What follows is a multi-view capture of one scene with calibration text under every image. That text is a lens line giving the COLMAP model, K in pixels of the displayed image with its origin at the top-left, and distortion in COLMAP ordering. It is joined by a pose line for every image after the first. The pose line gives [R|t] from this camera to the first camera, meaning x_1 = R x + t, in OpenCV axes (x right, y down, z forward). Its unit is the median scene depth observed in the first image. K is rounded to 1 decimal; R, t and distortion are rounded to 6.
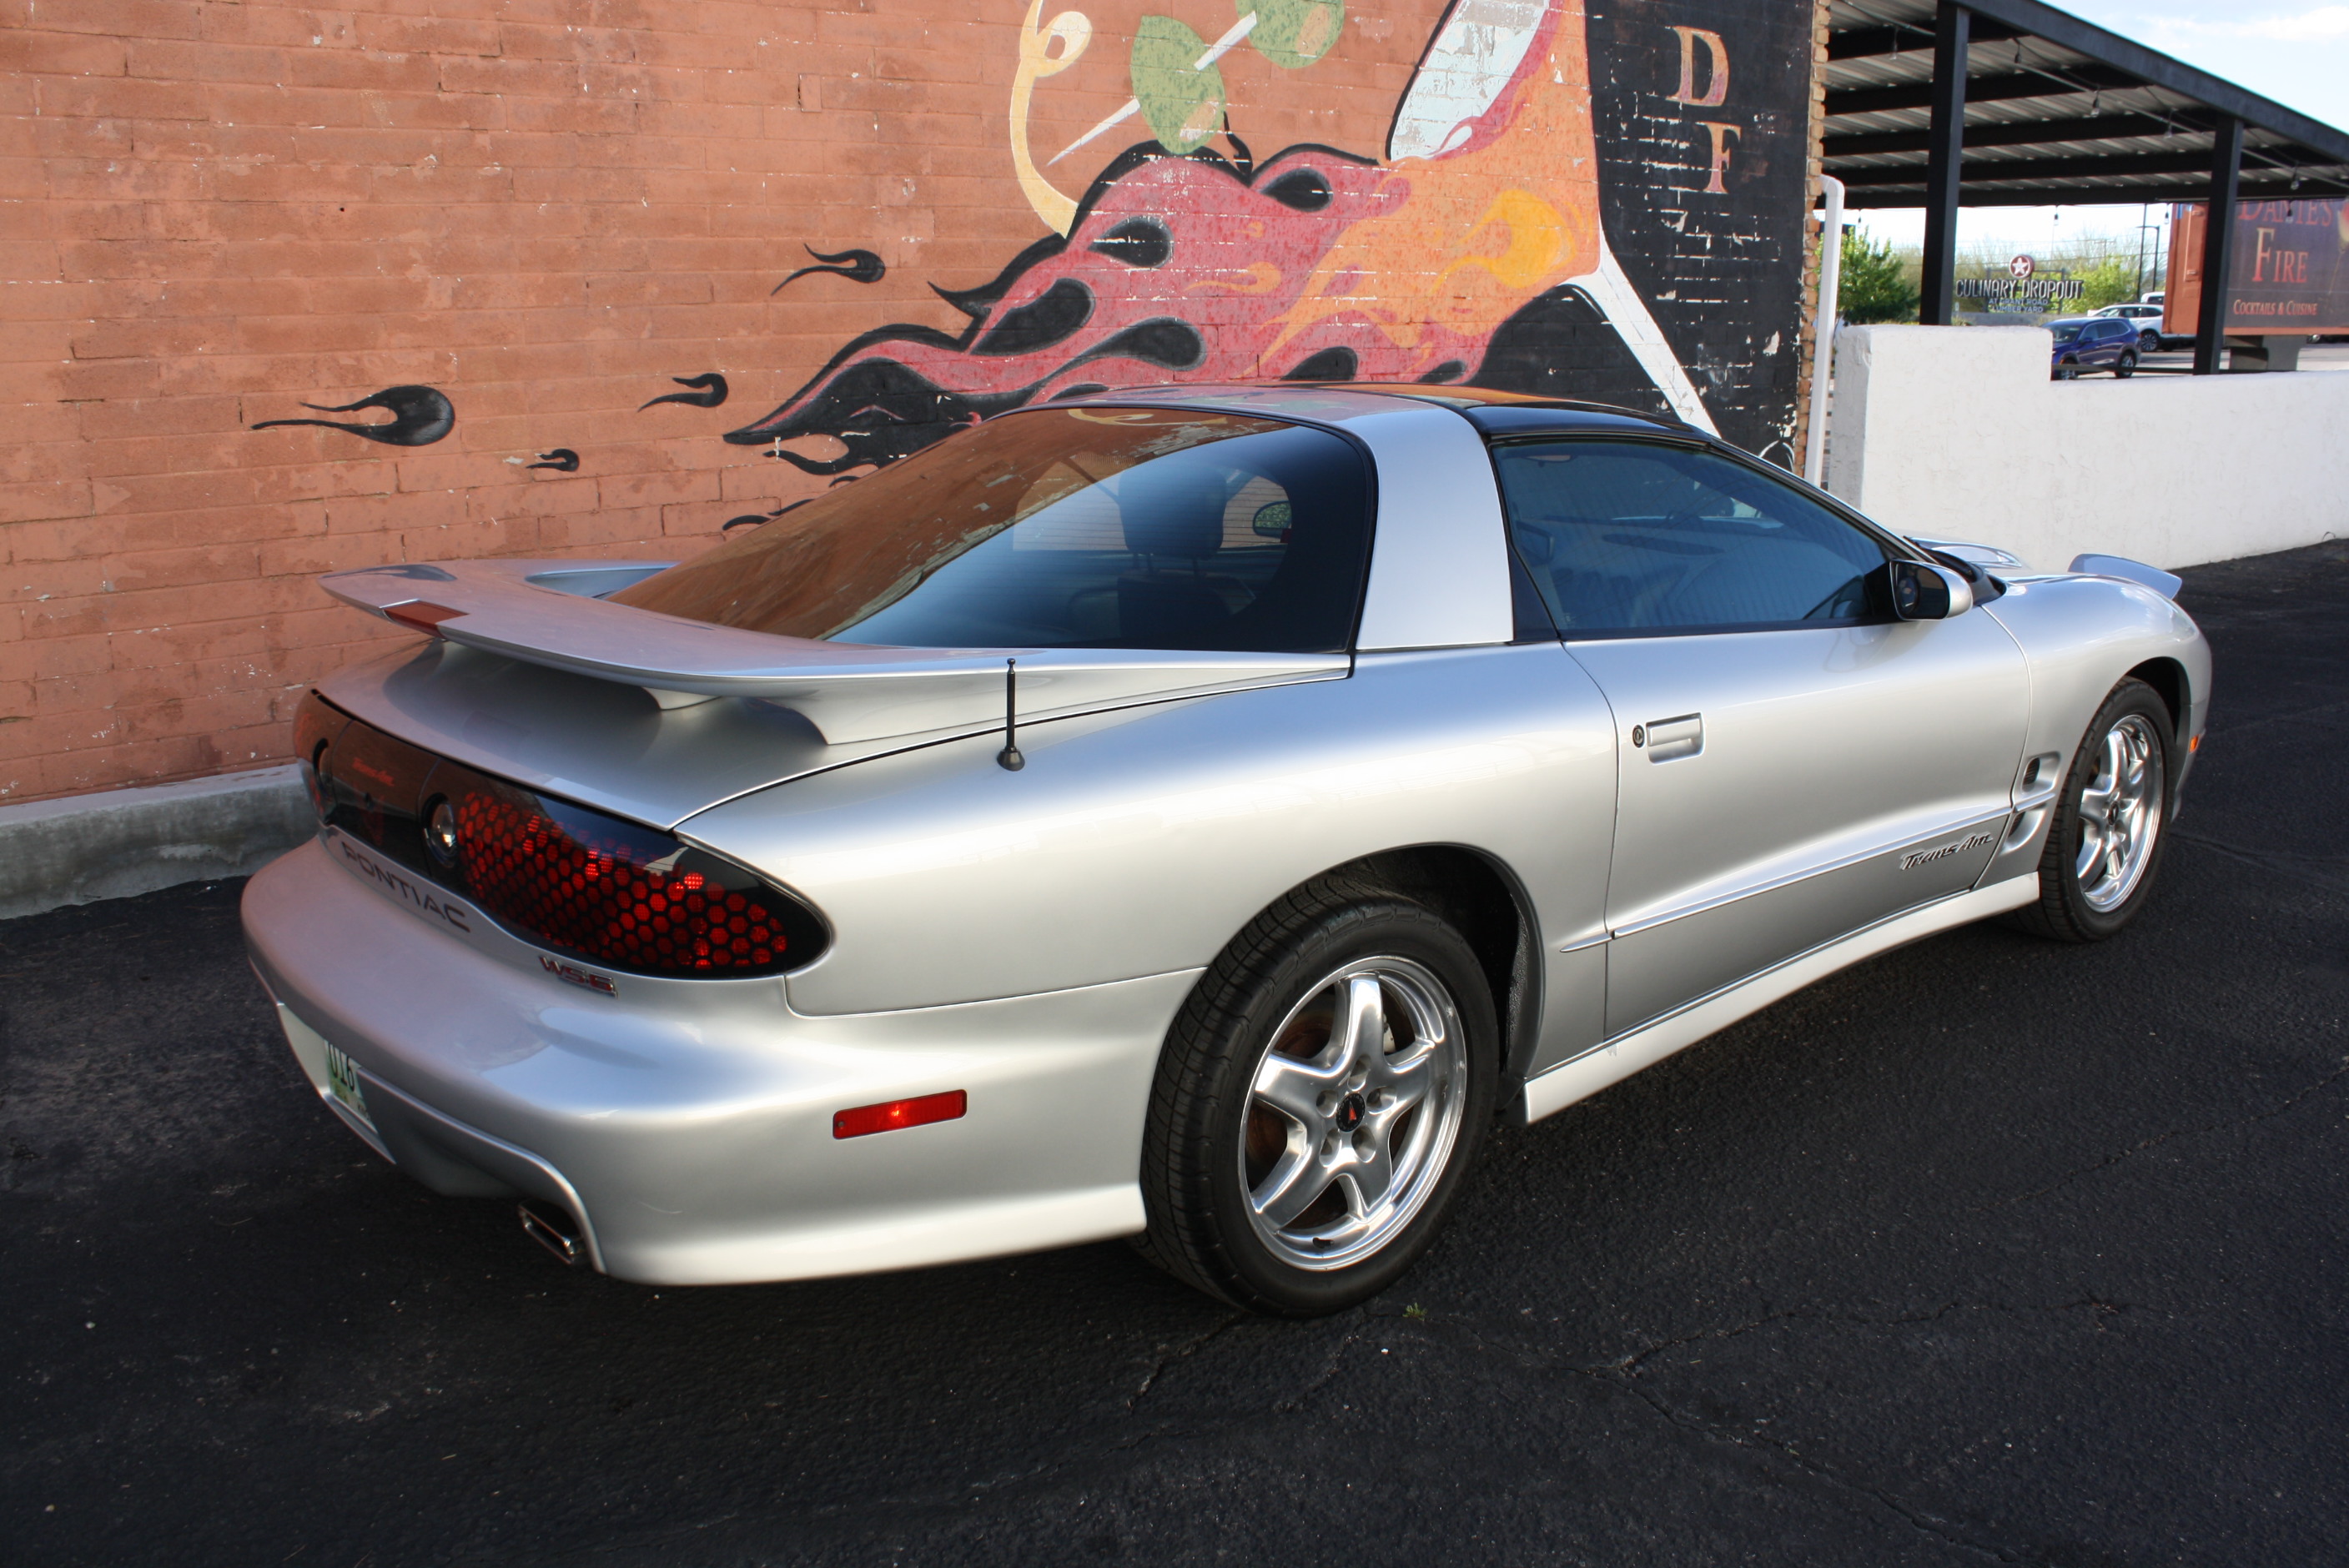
lens RADIAL K [[1989.7, 0, 1185.4], [0, 1989.7, 791.7], [0, 0, 1]] dist [-0.152705, 0.144587]
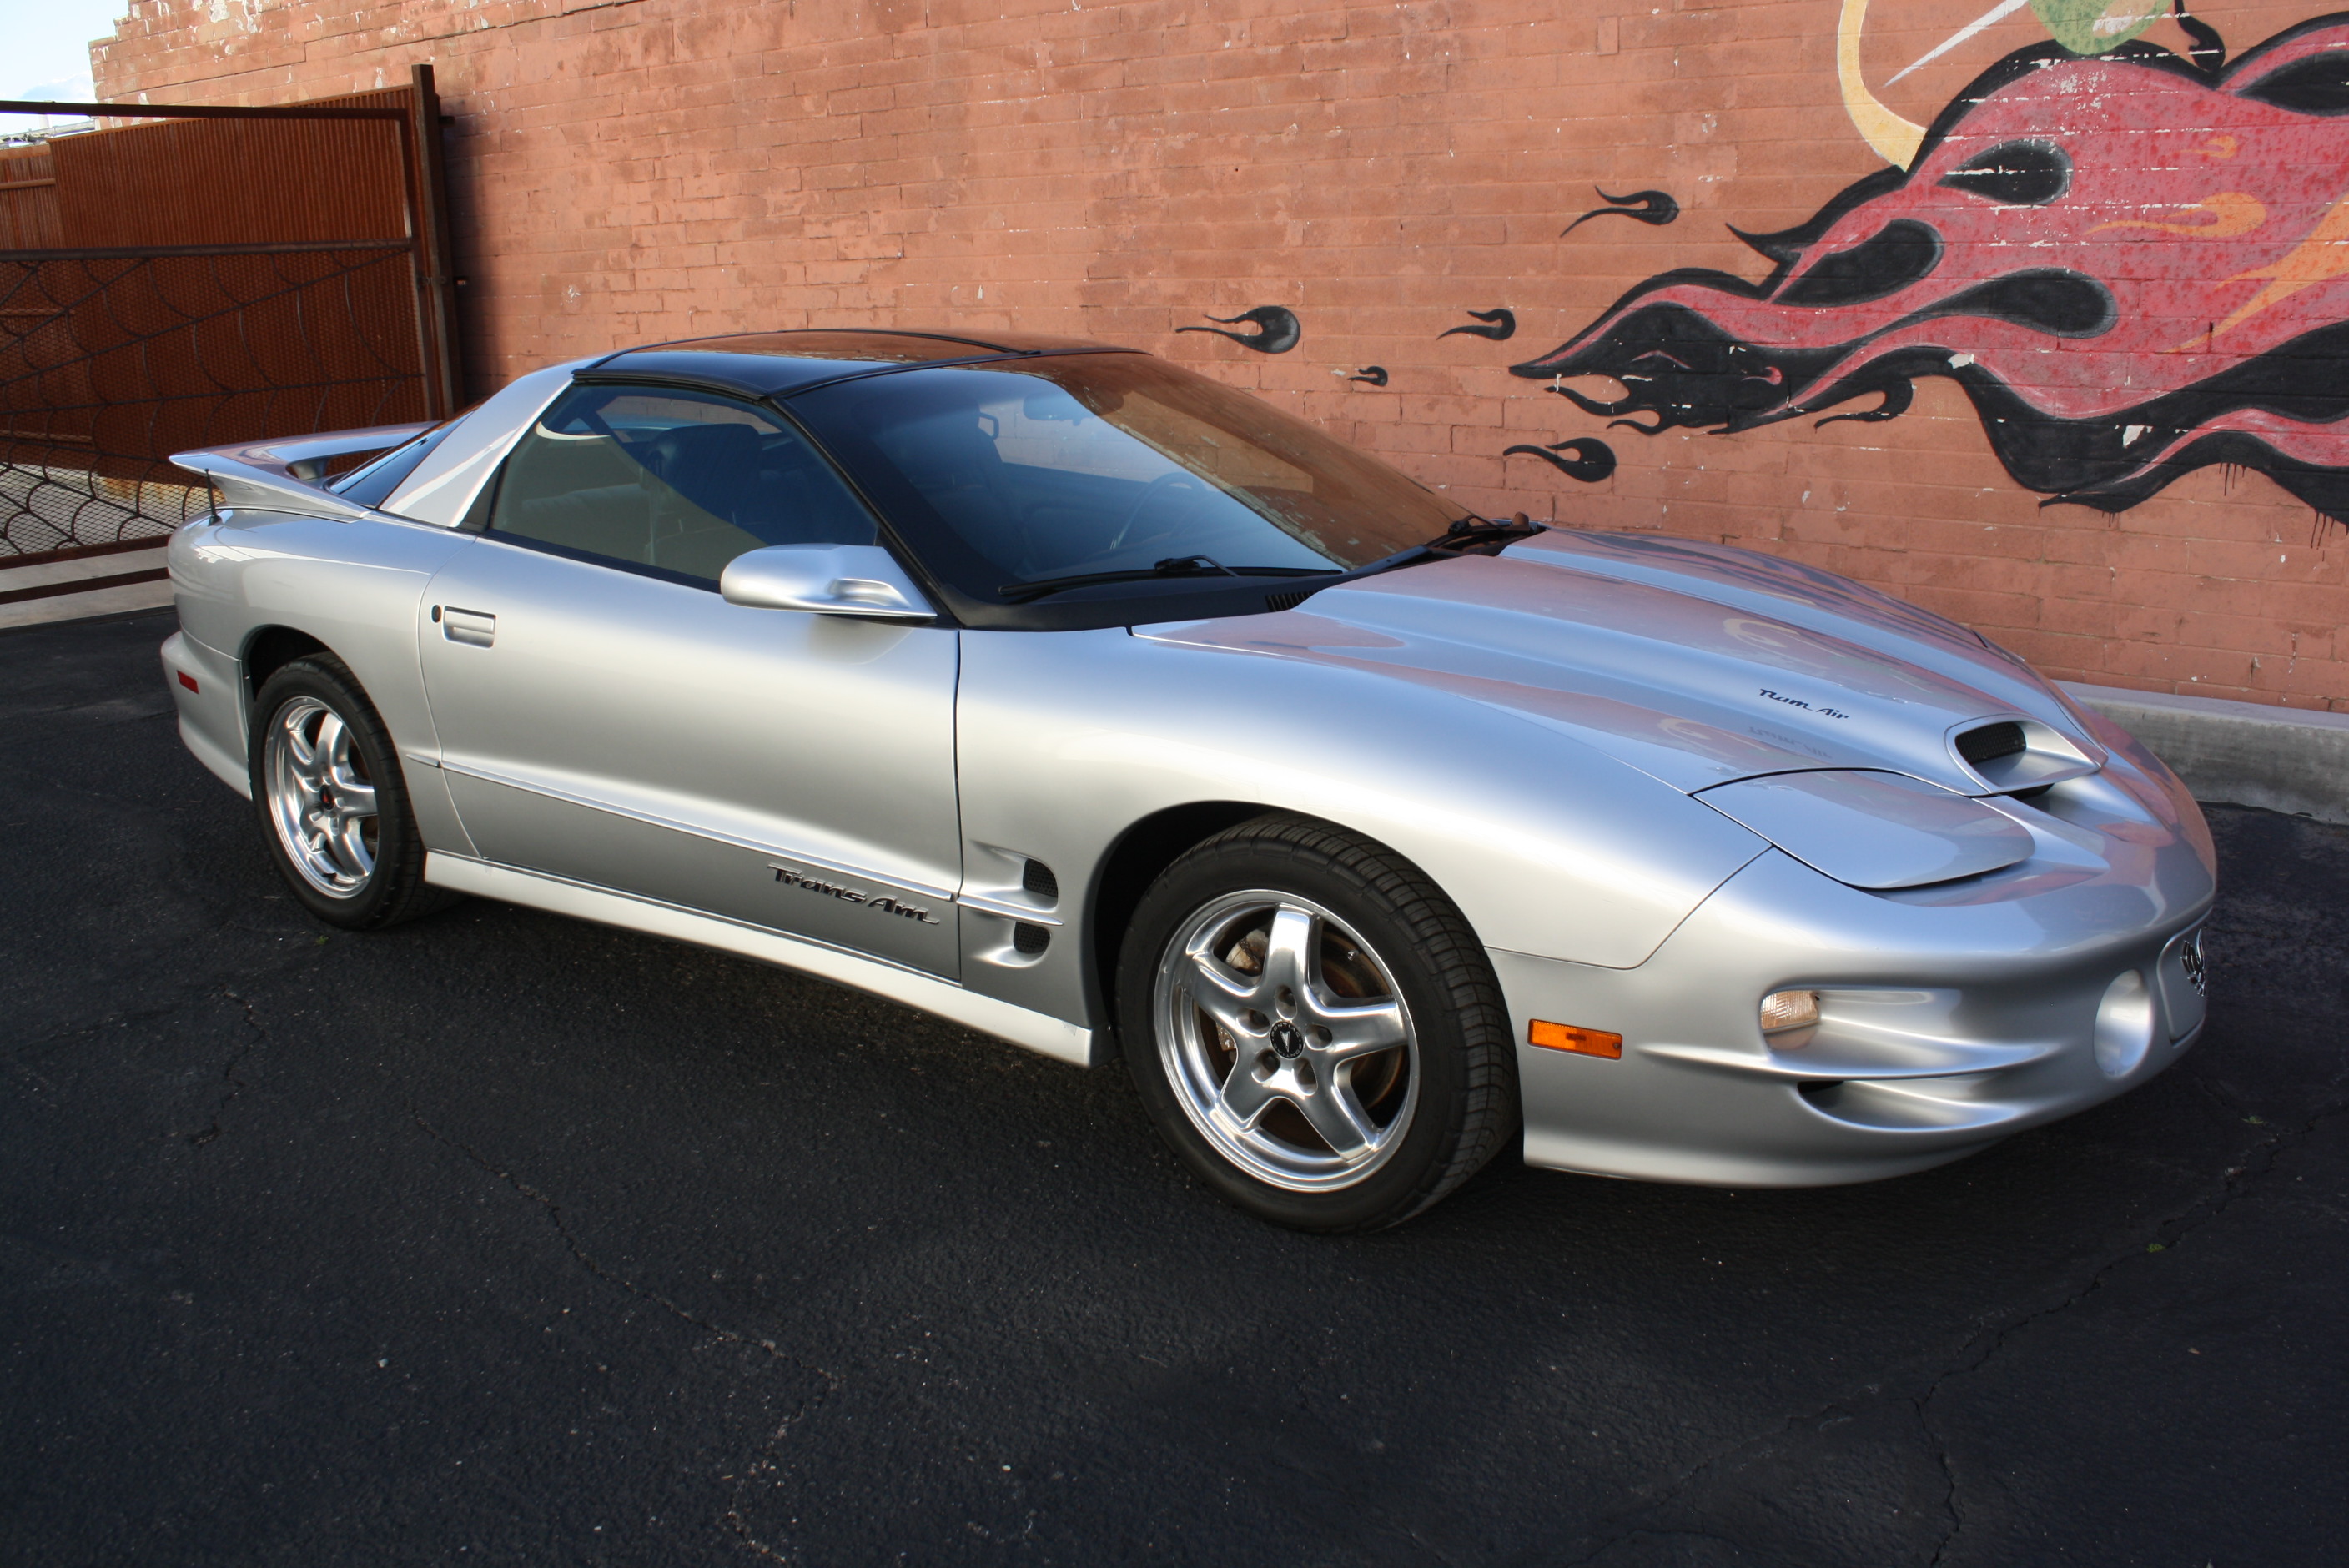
lens RADIAL K [[1967.9, 0, 1209.0], [0, 1967.9, 792.0], [0, 0, 1]] dist [-0.142749, 0.130820]
pose [[0.251679, 0.258871, -0.932547, 0.788668], [-0.219811, 0.953671, 0.205412, -0.144574], [0.942519, 0.153286, 0.296921, 0.571265]]
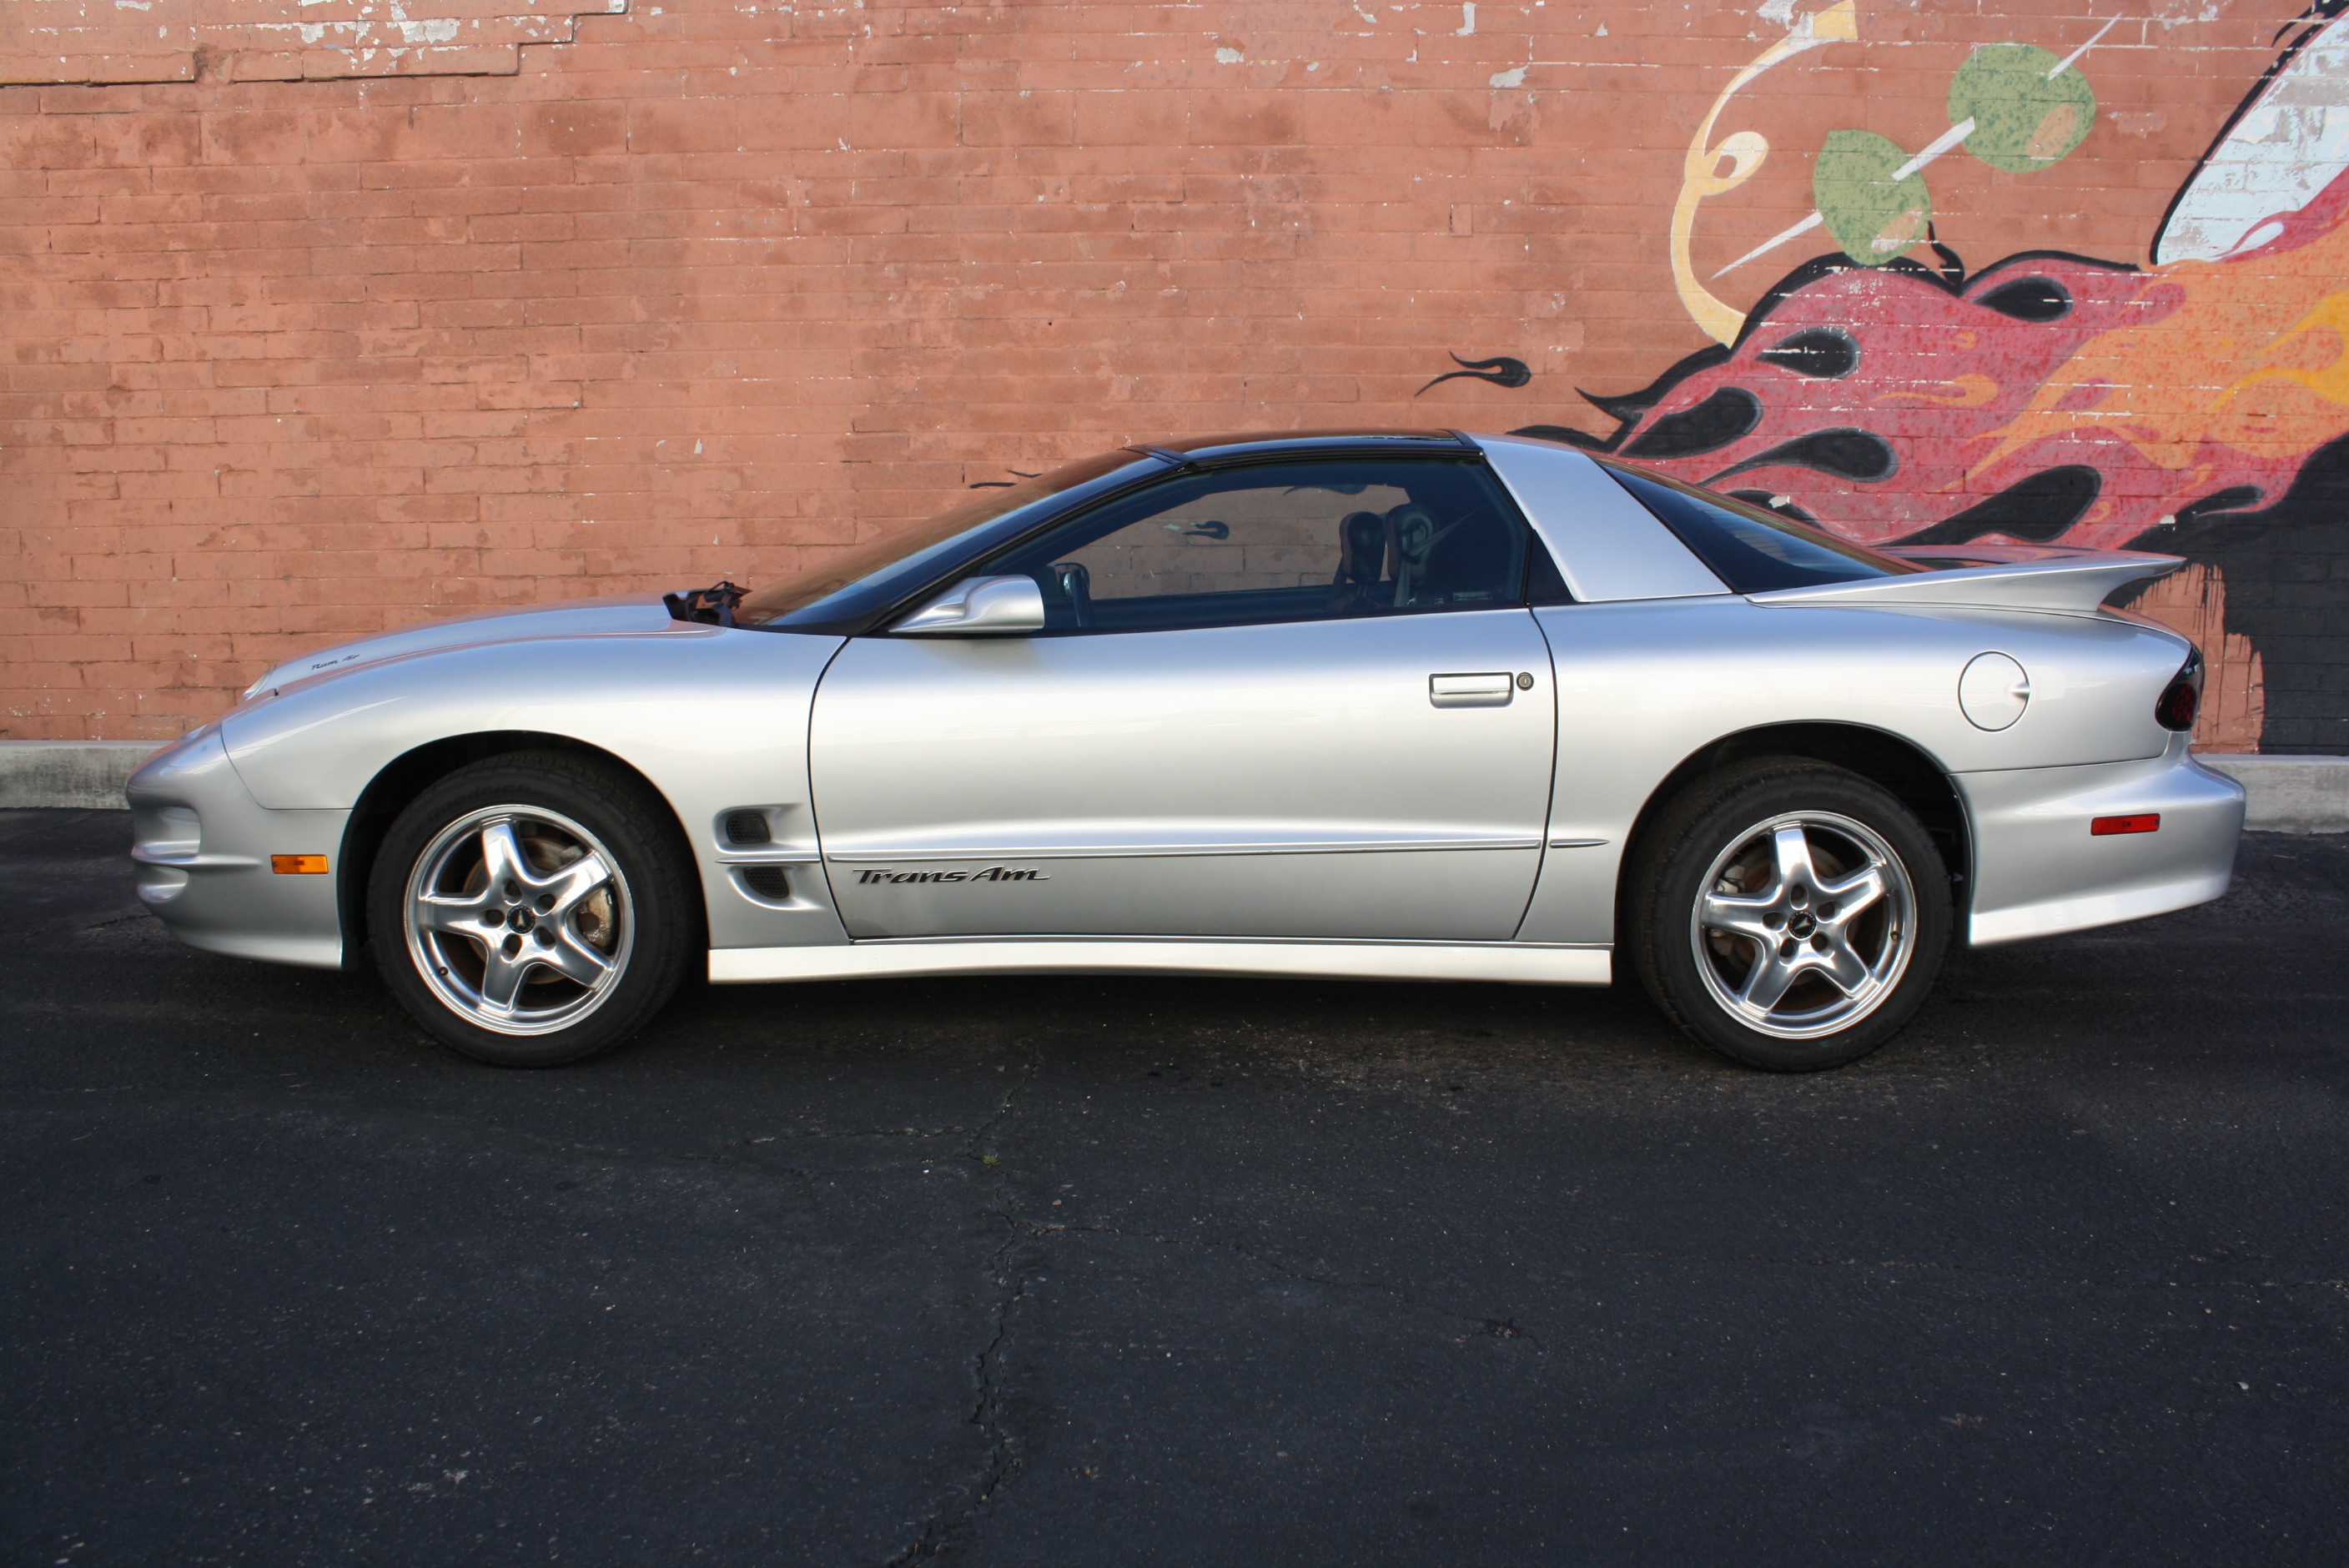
lens RADIAL K [[1989.7, 0, 1211.7], [0, 1989.7, 803.2], [0, 0, 1]] dist [-0.152705, 0.144587]
pose [[0.769281, 0.108427, -0.629644, 0.452502], [-0.161173, 0.986556, -0.027027, 0.030646], [0.618248, 0.122273, 0.776414, 0.065431]]
